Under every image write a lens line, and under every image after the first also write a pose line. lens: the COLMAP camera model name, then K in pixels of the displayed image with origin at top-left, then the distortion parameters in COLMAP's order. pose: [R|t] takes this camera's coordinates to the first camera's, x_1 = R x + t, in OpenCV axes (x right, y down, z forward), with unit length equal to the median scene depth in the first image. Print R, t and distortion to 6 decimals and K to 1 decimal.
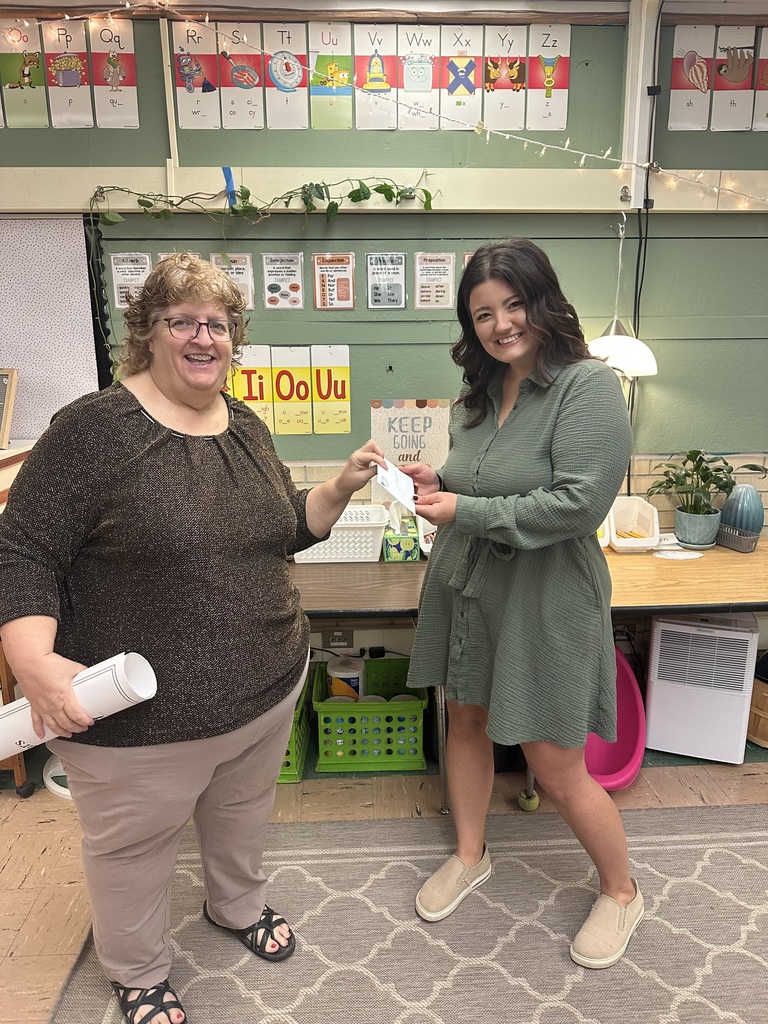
lens RADIAL K [[720.2, 0, 379.3], [0, 720.2, 507.8], [0, 0, 1]] dist [0.017090, -0.036794]
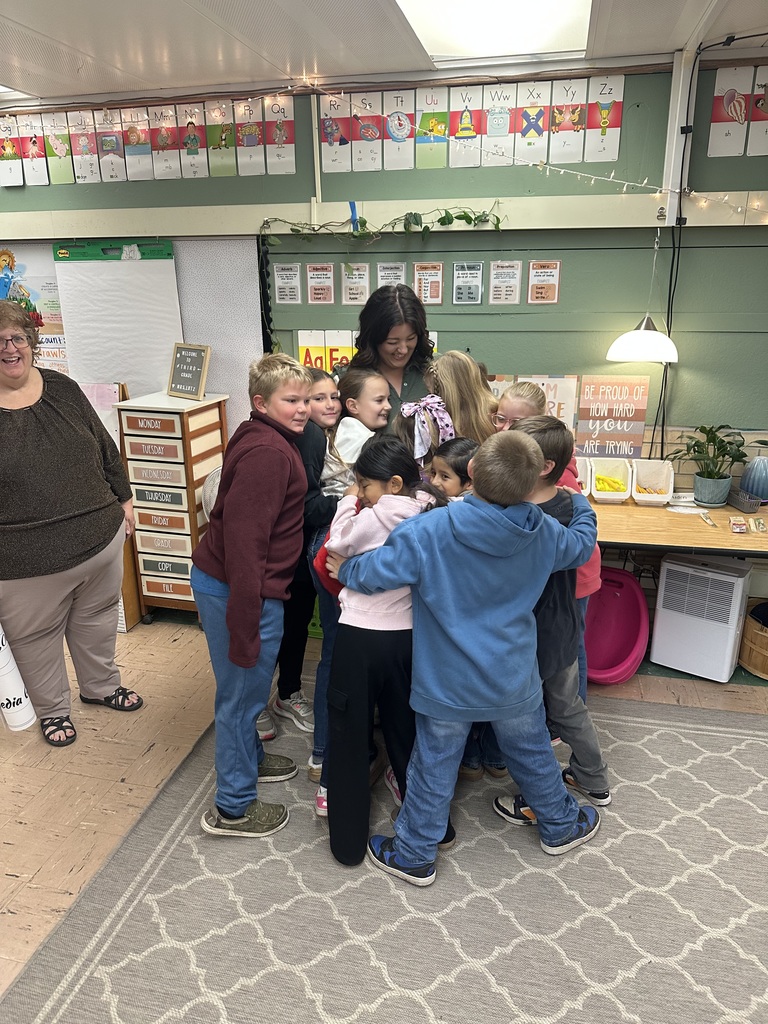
lens RADIAL K [[720.2, 0, 378.2], [0, 720.2, 513.7], [0, 0, 1]] dist [0.017090, -0.036794]
pose [[0.960462, 0.088819, -0.263864, 0.250036], [-0.066094, 0.993394, 0.093805, -0.010193], [0.270453, -0.072656, 0.959988, -0.353401]]
